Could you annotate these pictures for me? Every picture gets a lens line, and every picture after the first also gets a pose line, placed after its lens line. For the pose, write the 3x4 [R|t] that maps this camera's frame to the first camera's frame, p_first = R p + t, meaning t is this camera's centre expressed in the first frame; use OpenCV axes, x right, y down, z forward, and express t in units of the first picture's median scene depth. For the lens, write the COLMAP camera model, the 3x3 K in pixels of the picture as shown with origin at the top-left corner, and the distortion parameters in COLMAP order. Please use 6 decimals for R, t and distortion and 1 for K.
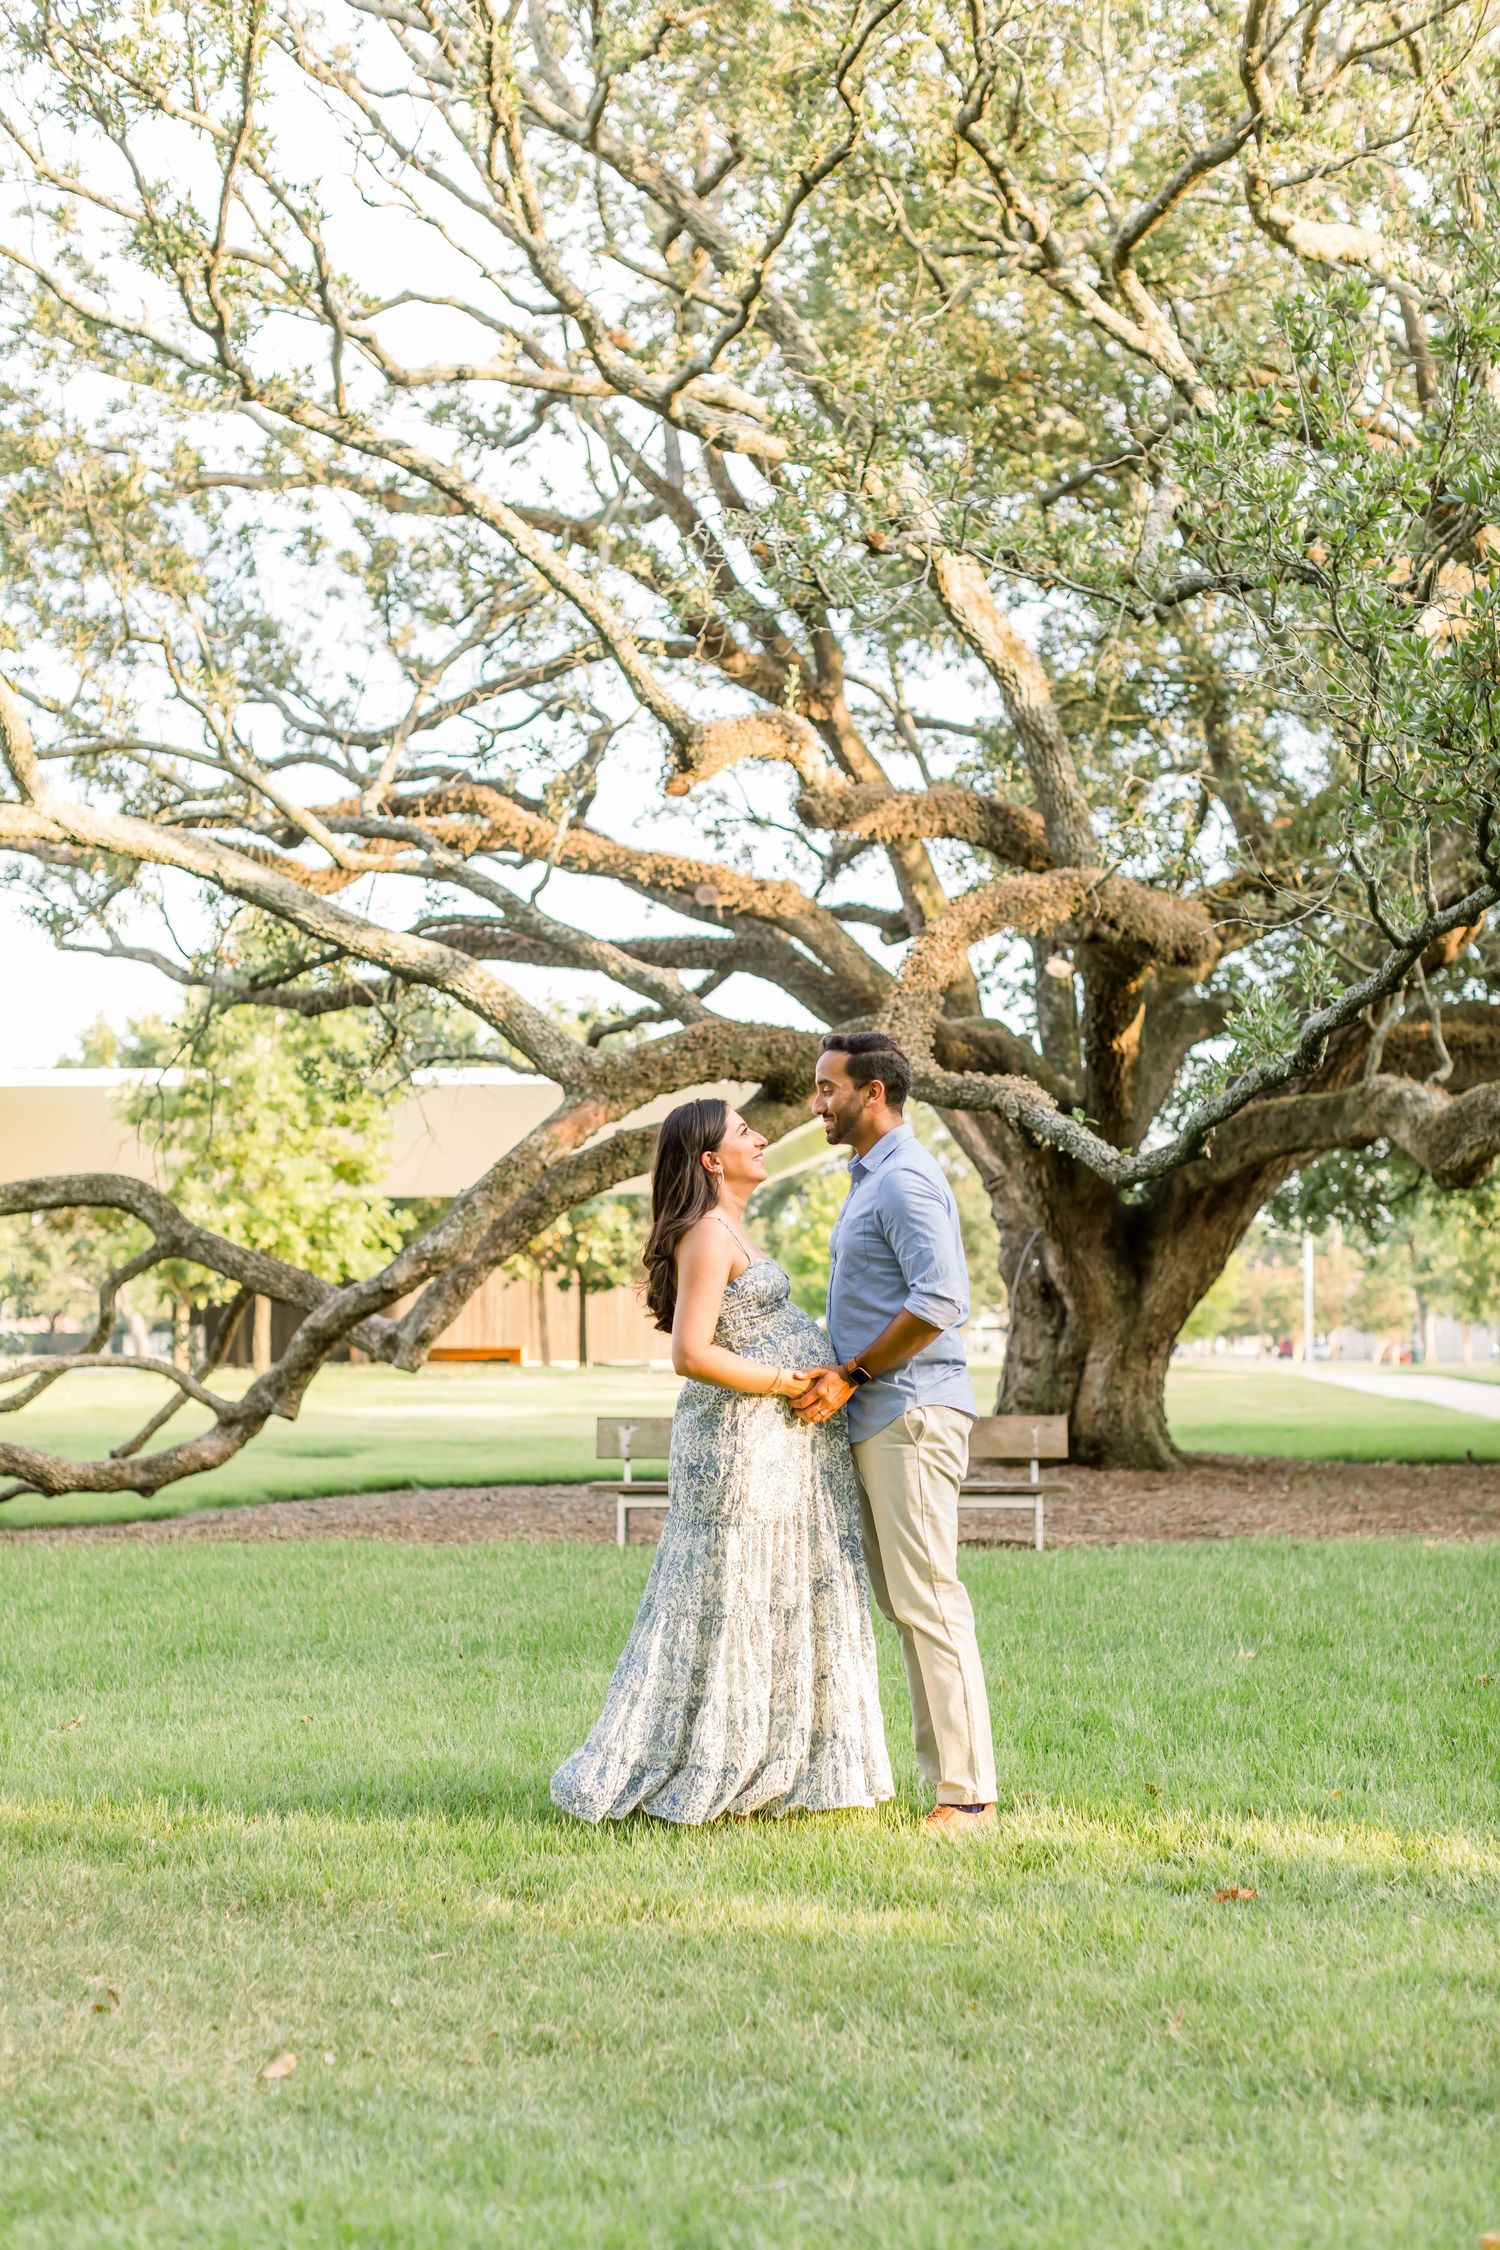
lens RADIAL K [[3165.4, 0, 762.7], [0, 3165.4, 1148.1], [0, 0, 1]] dist [0.029409, -0.057105]
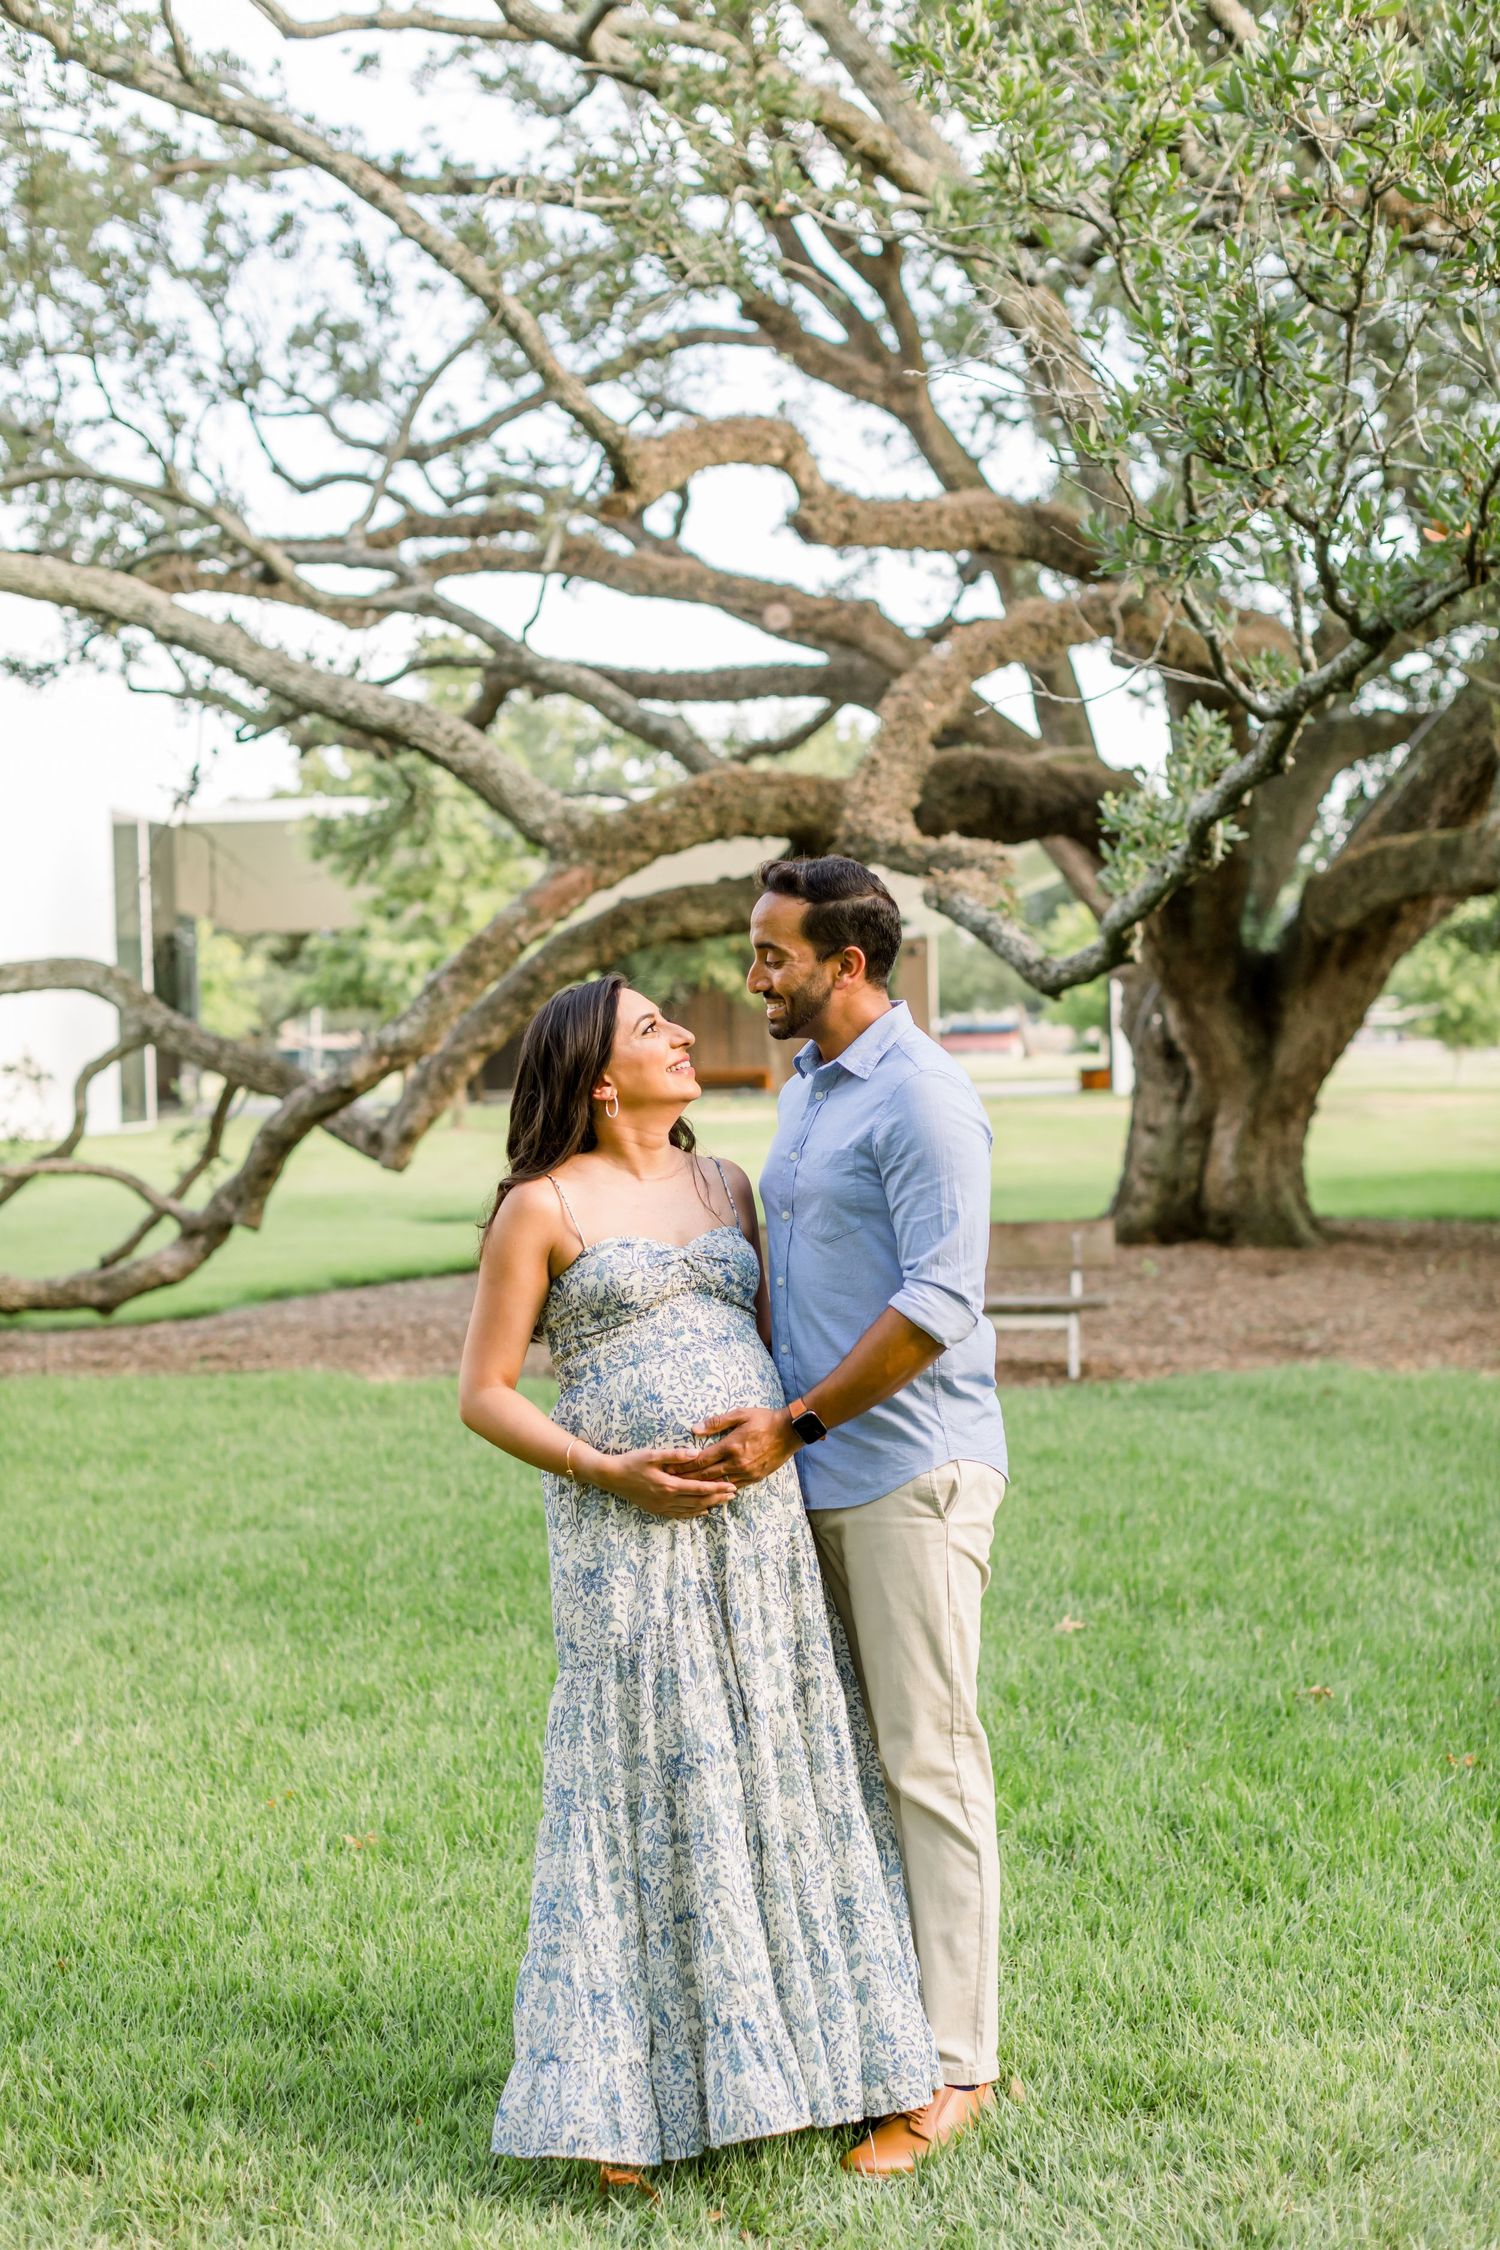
lens RADIAL K [[3139.5, 0, 754.4], [0, 3139.5, 1160.7], [0, 0, 1]] dist [0.013204, 0.031541]
pose [[0.993805, -0.012691, -0.110414, 0.086126], [0.023723, 0.994787, 0.099176, -0.018273], [0.108579, -0.101181, 0.988925, 0.123387]]
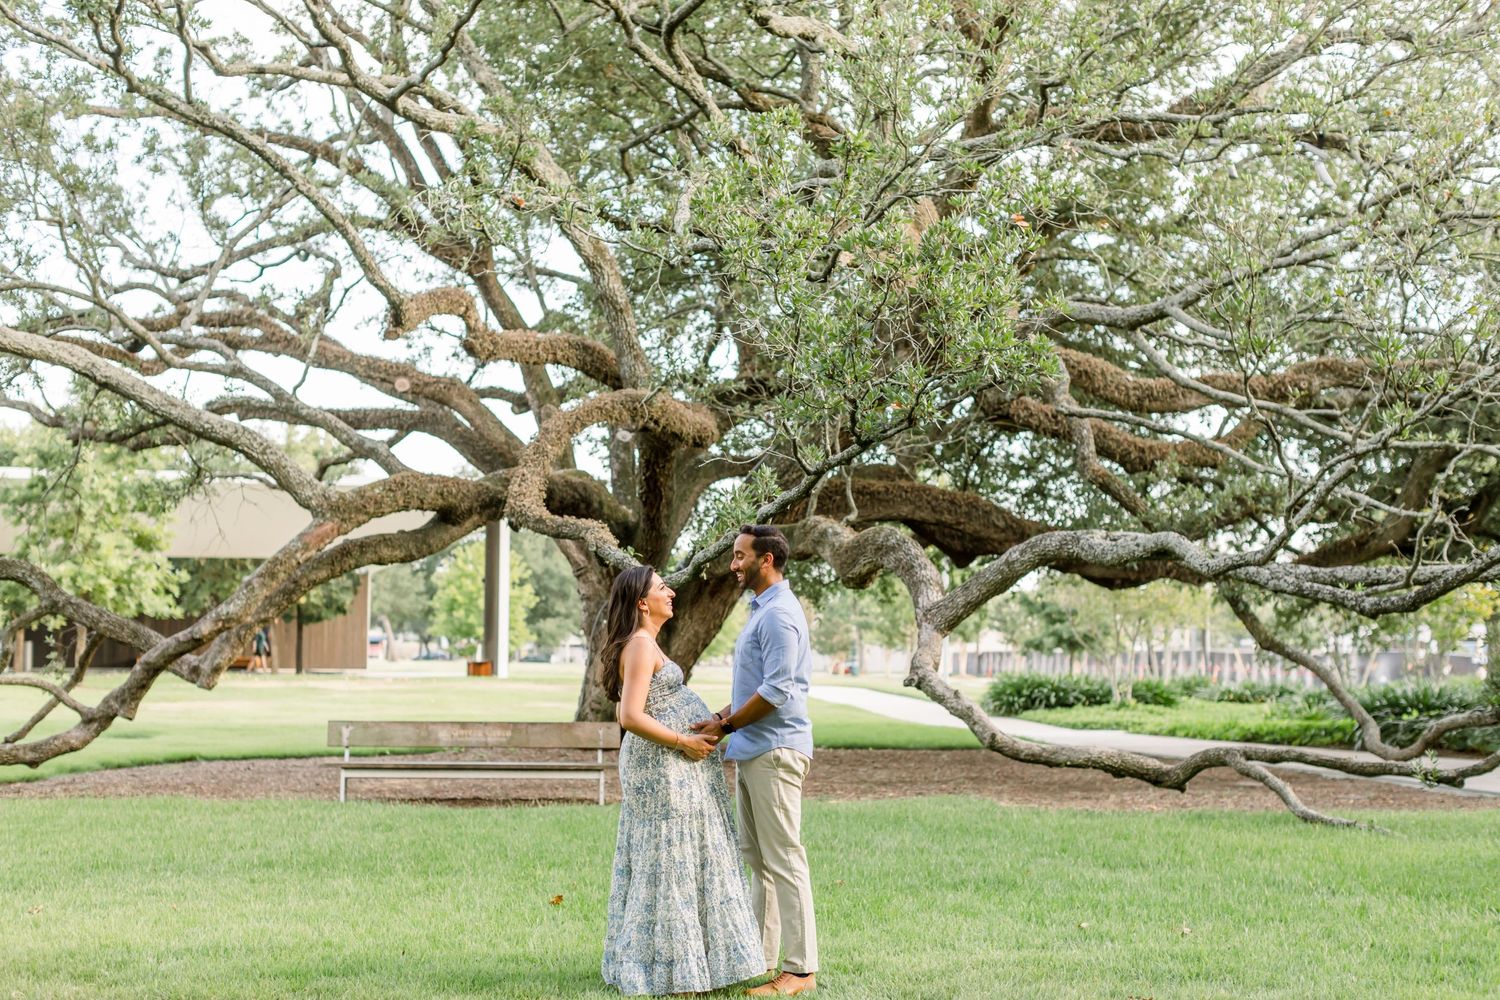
lens RADIAL K [[2163.7, 0, 750.0], [0, 2163.7, 500.0], [0, 0, 1]] dist [0.037645, -0.032193]
pose [[0.988333, 0.025777, 0.150111, -0.008285], [-0.024340, 0.999639, -0.011399, -0.017683], [-0.150351, 0.007612, 0.988603, -0.109003]]
